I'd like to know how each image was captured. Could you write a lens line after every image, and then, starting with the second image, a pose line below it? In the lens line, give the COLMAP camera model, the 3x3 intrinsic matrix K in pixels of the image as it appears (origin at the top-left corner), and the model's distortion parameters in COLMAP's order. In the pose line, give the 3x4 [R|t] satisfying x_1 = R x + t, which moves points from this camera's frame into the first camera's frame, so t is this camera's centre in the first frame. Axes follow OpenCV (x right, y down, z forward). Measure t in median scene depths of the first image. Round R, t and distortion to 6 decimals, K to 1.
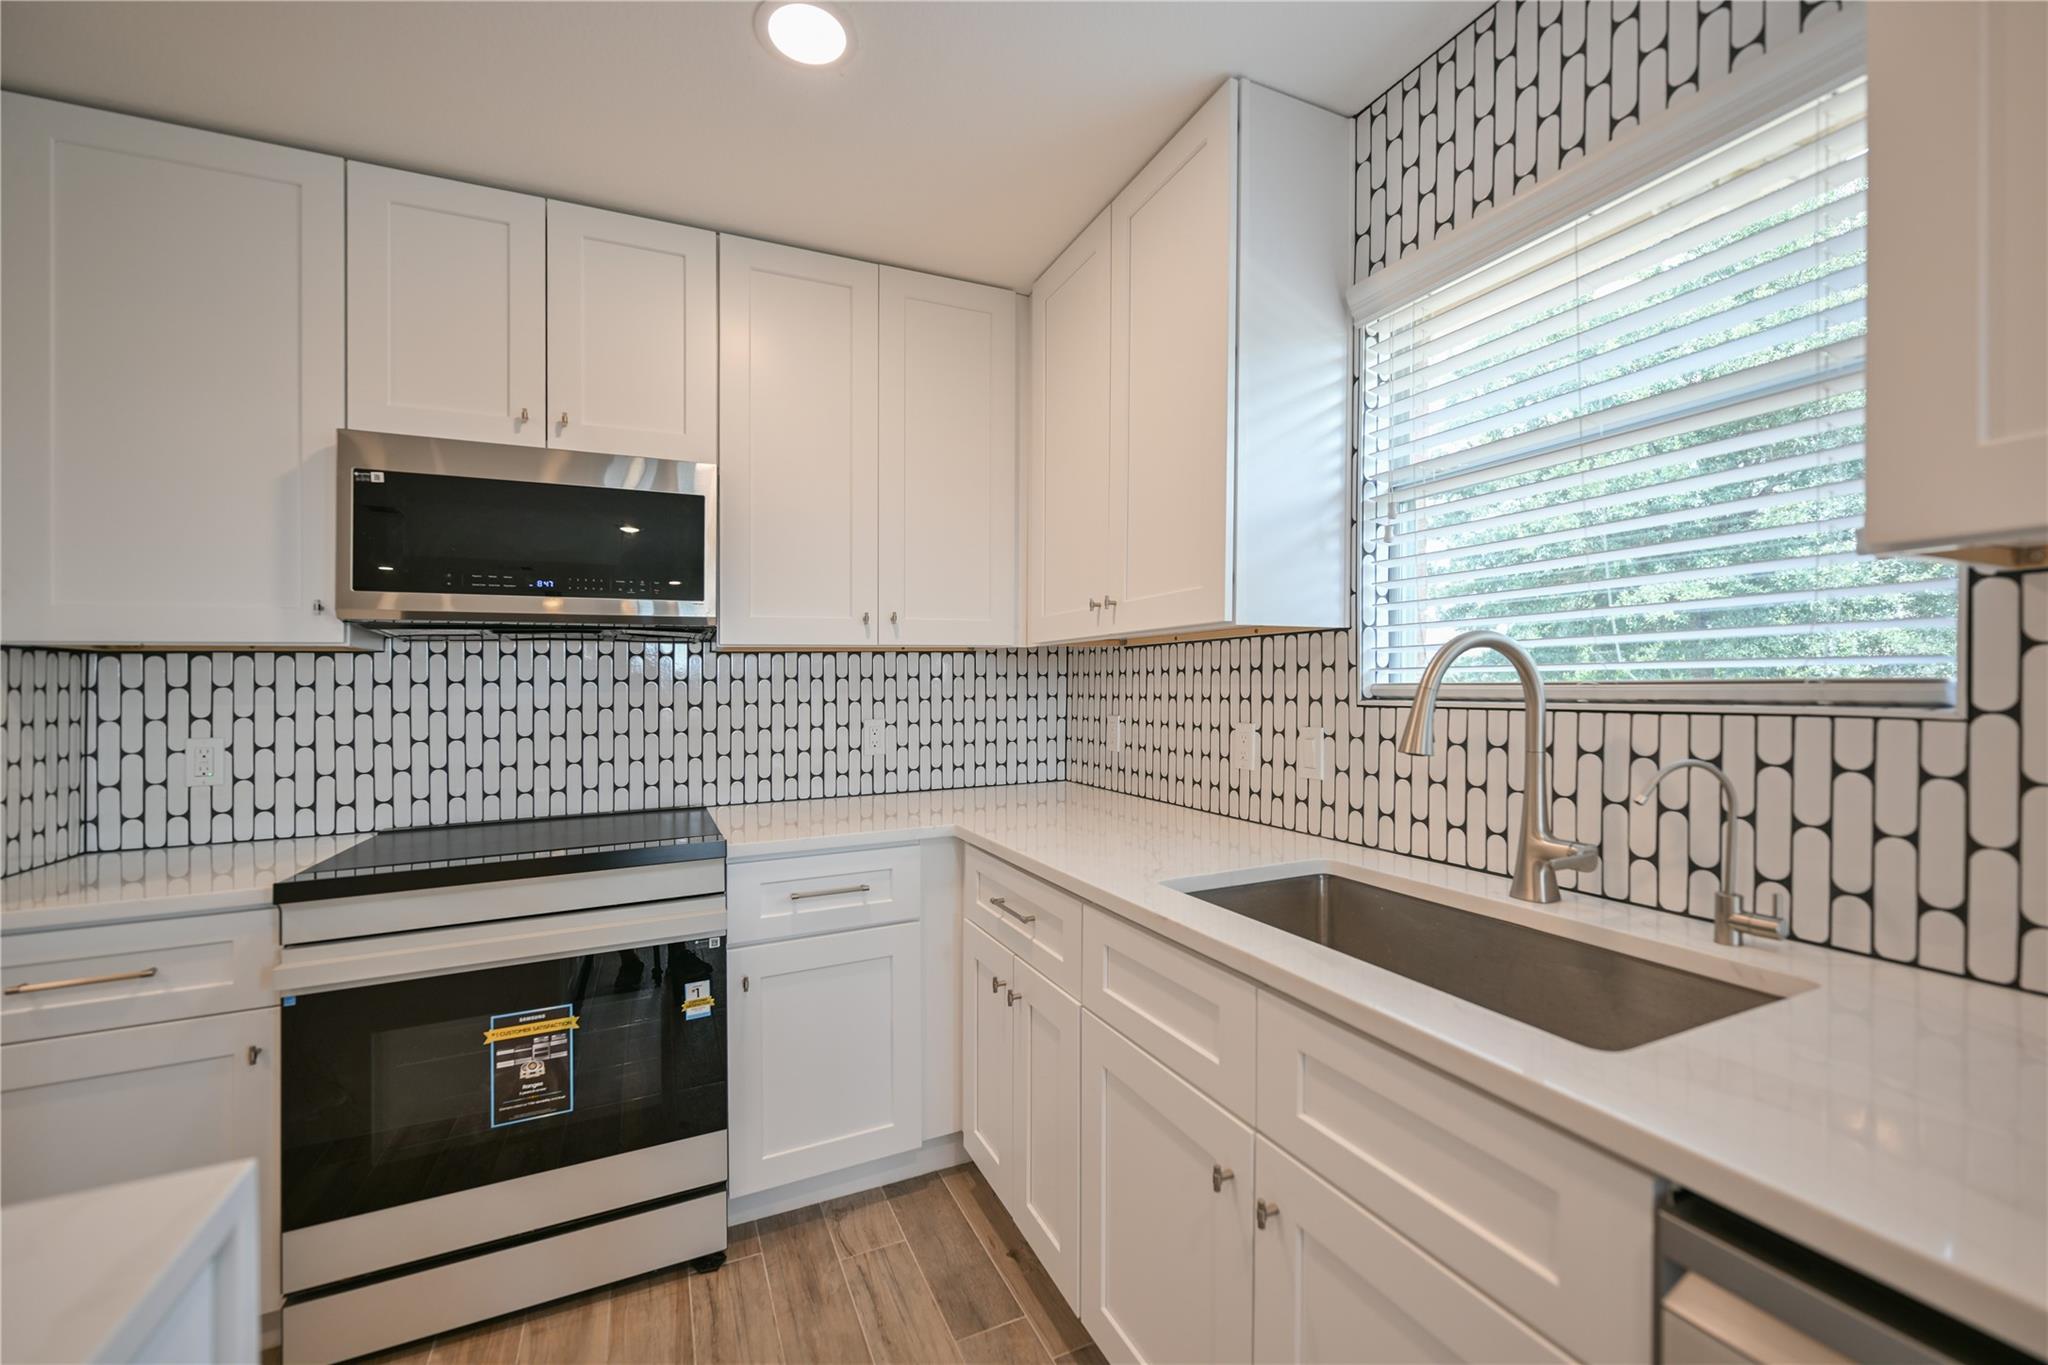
lens RADIAL K [[824.9, 0, 1056.5], [0, 824.9, 680.0], [0, 0, 1]] dist [-0.000783, -0.000088]
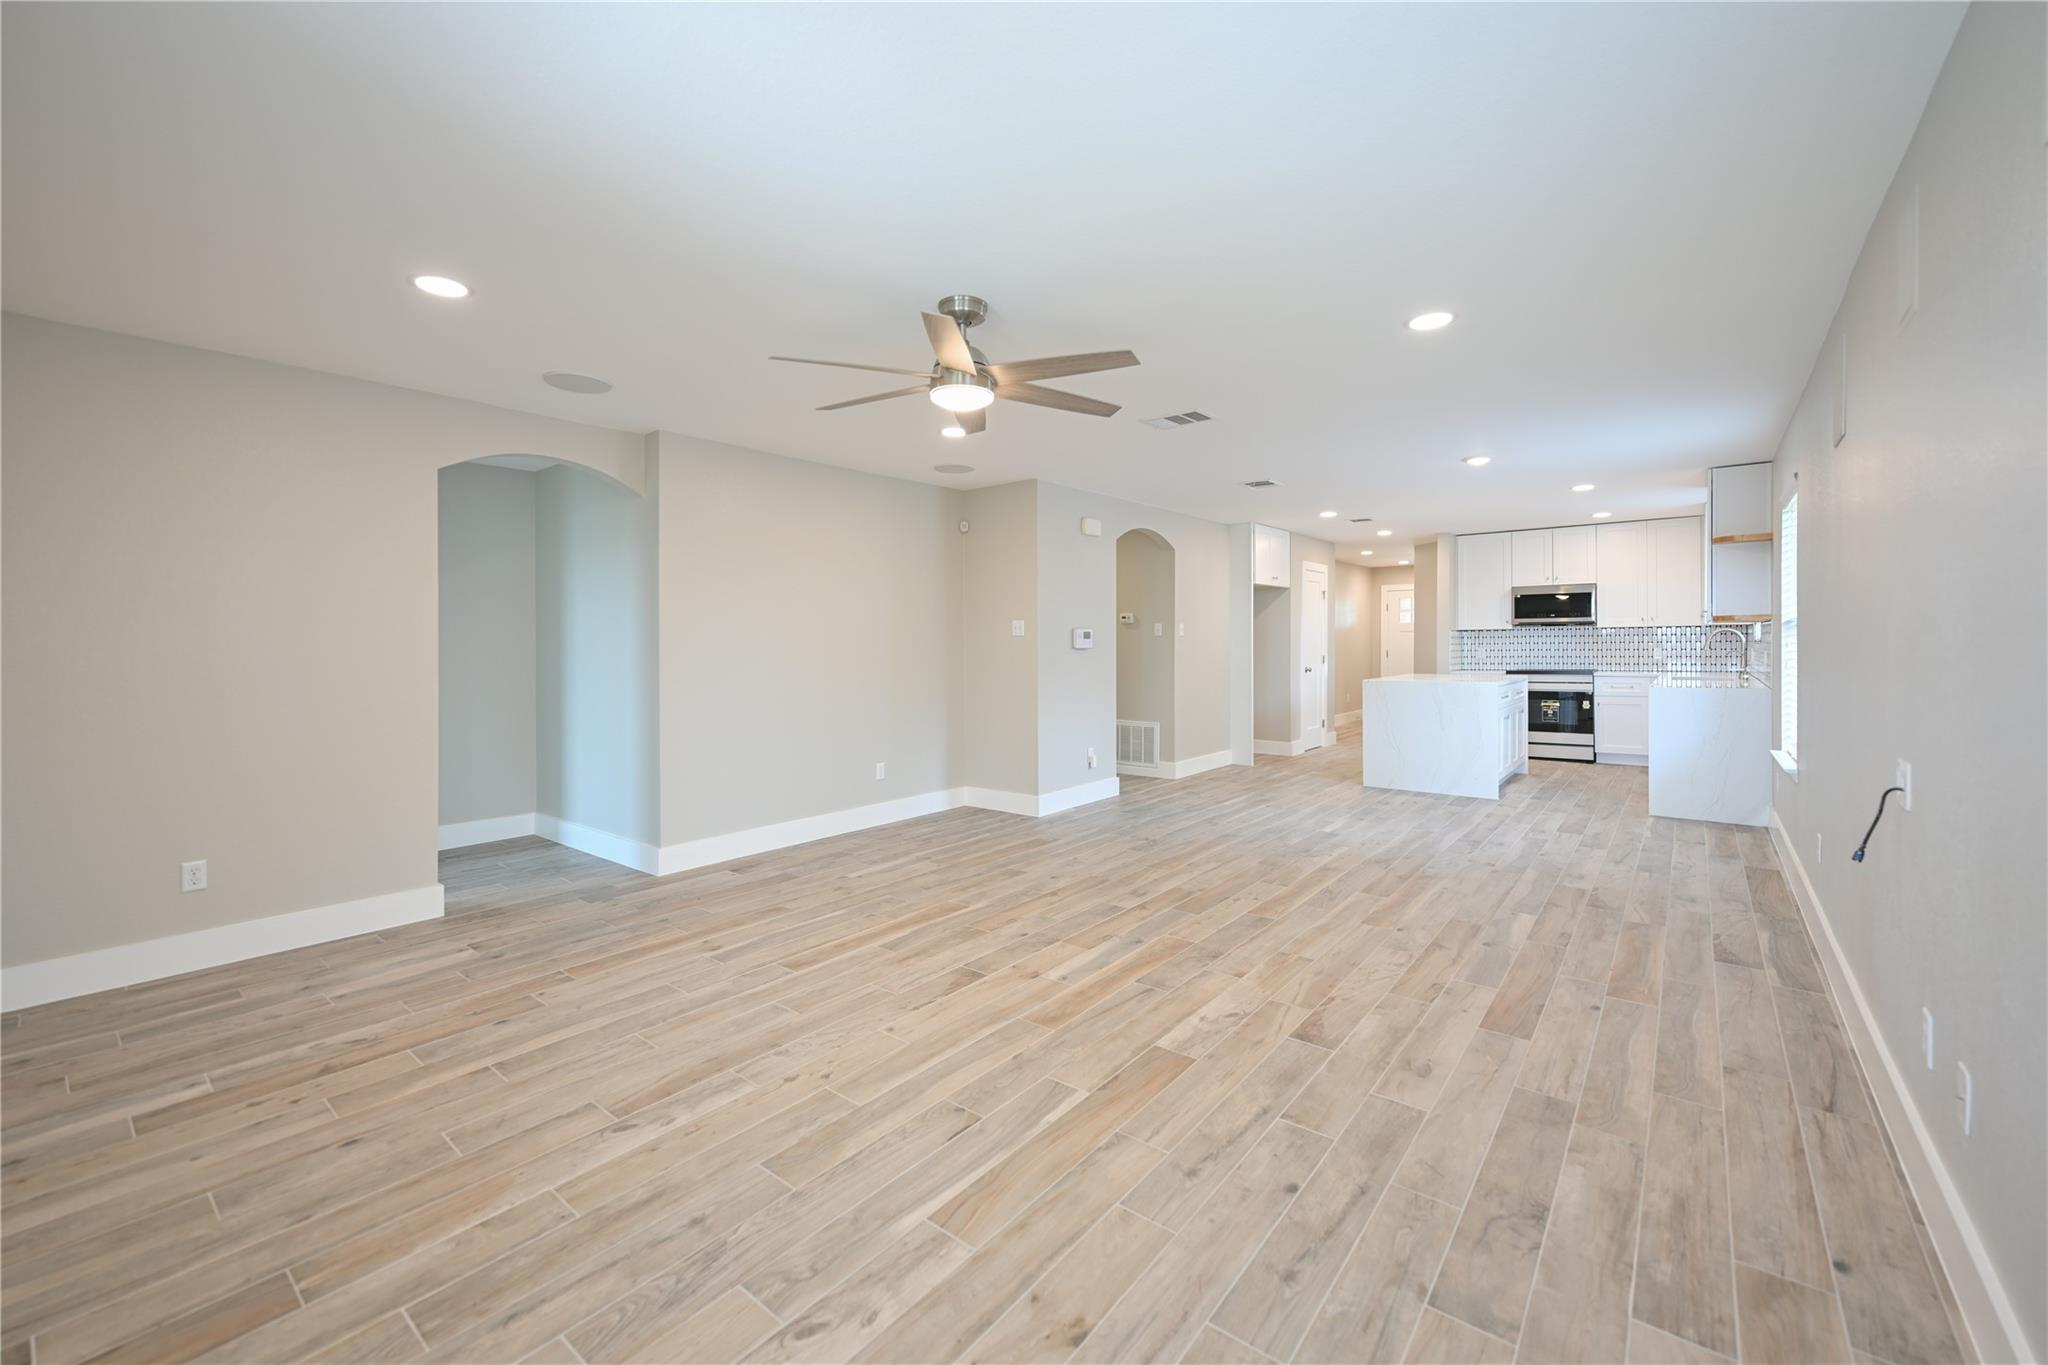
lens RADIAL K [[824.9, 0, 1009.8], [0, 824.9, 648.7], [0, 0, 1]] dist [-0.000783, -0.000088]
pose [[0.419318, 0.016438, -0.907691, 2.329069], [0.006229, 0.999760, 0.020983, -0.046155], [0.907818, -0.014453, 0.419115, -3.755750]]
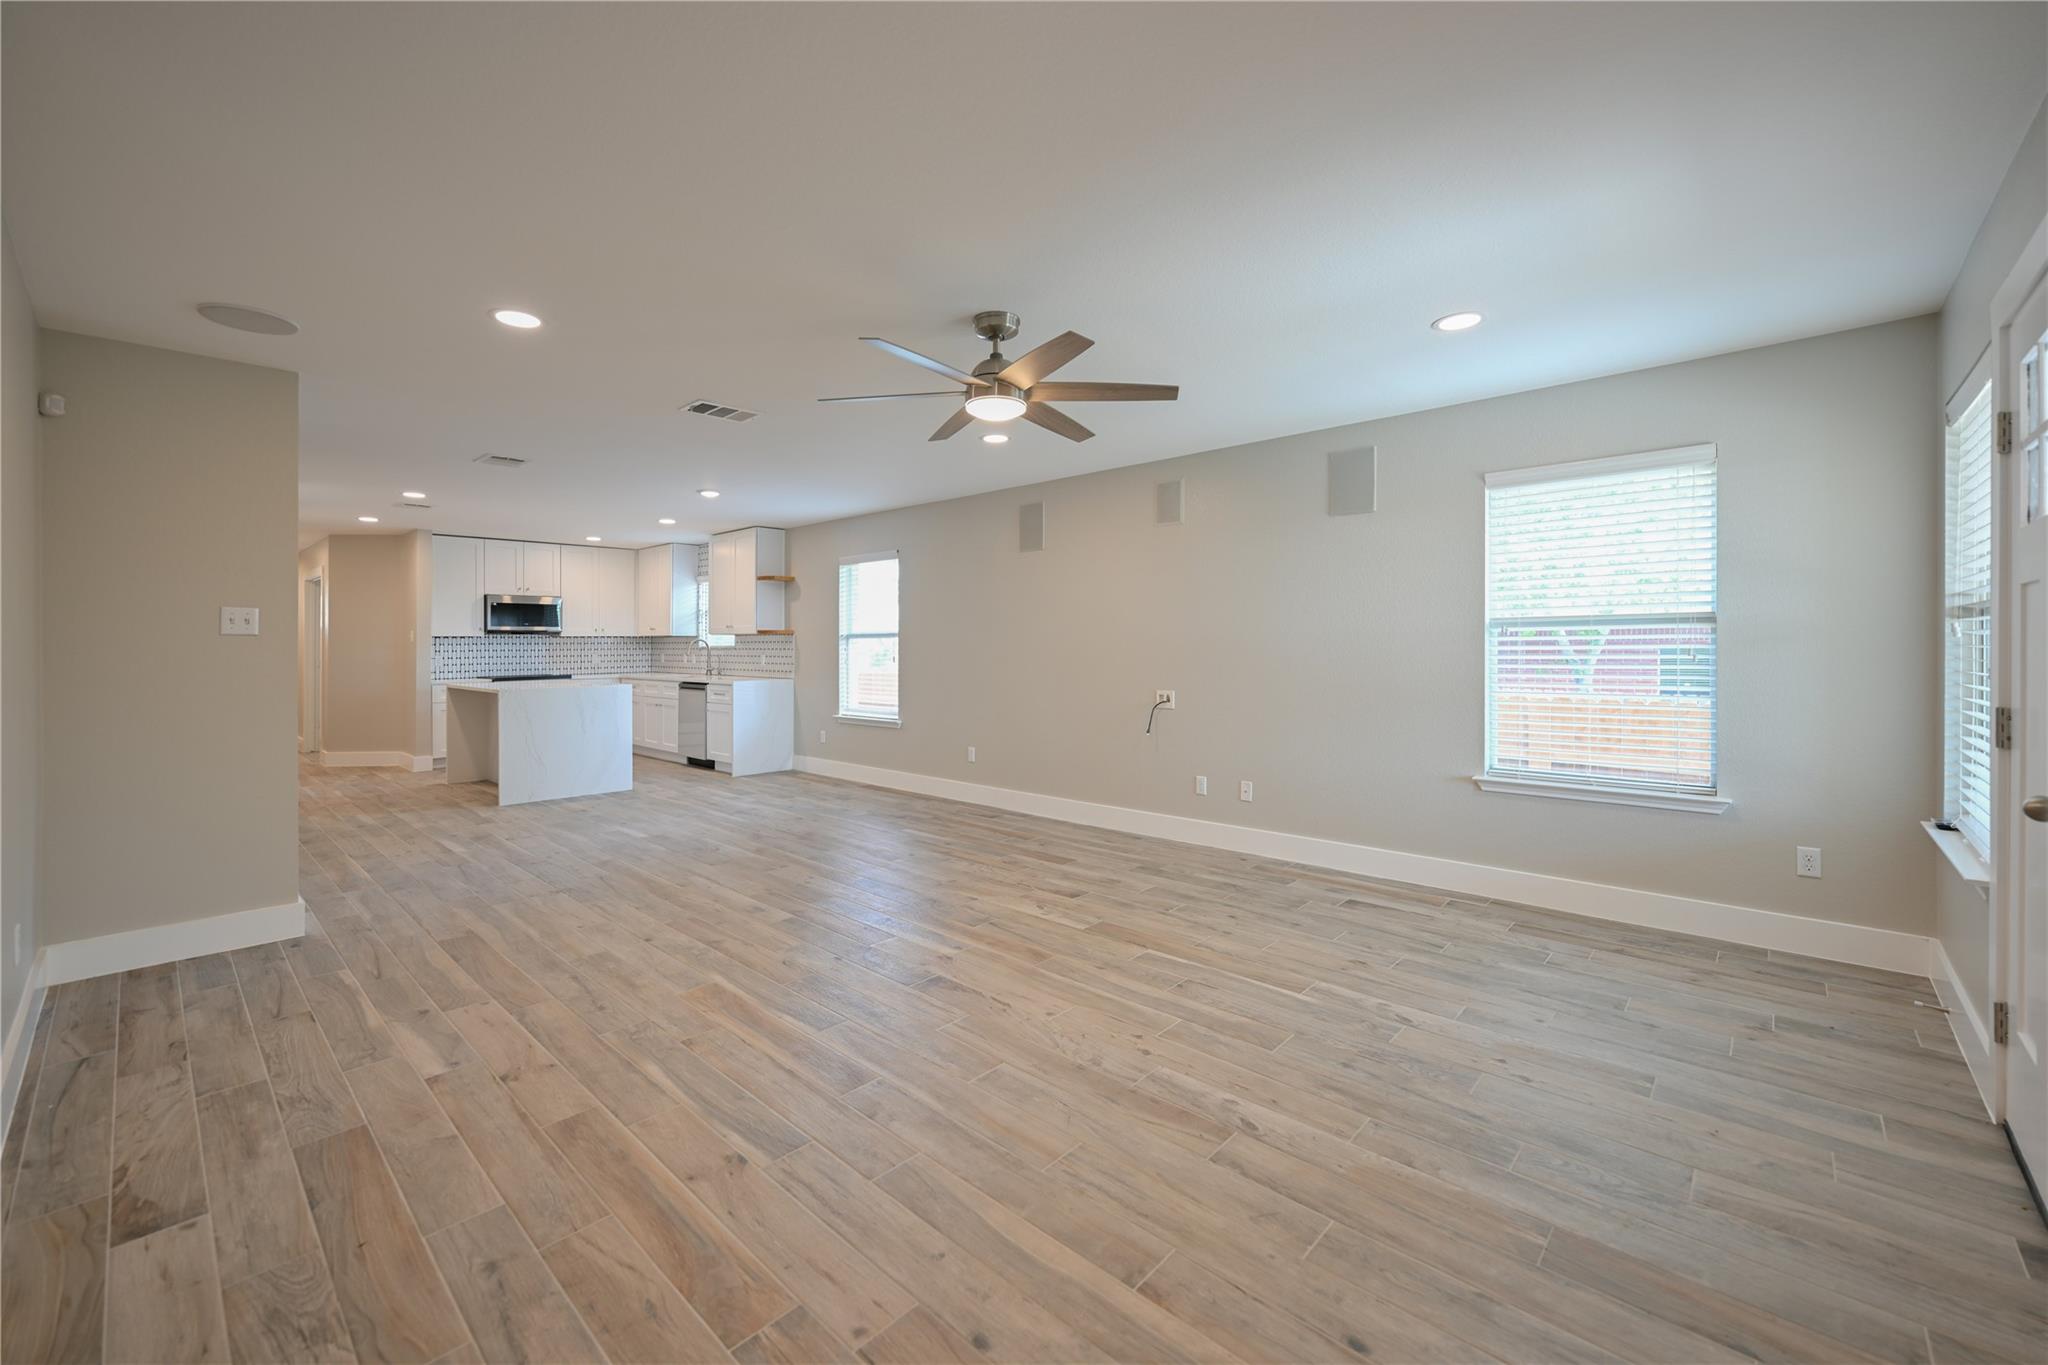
lens RADIAL K [[824.9, 0, 1028.3], [0, 824.9, 654.5], [0, 0, 1]] dist [-0.000783, -0.000088]
pose [[0.931088, 0.006727, 0.364733, 0.376108], [-0.011171, 0.999887, 0.010078, -0.020088], [-0.364624, -0.013458, 0.931058, -4.713189]]
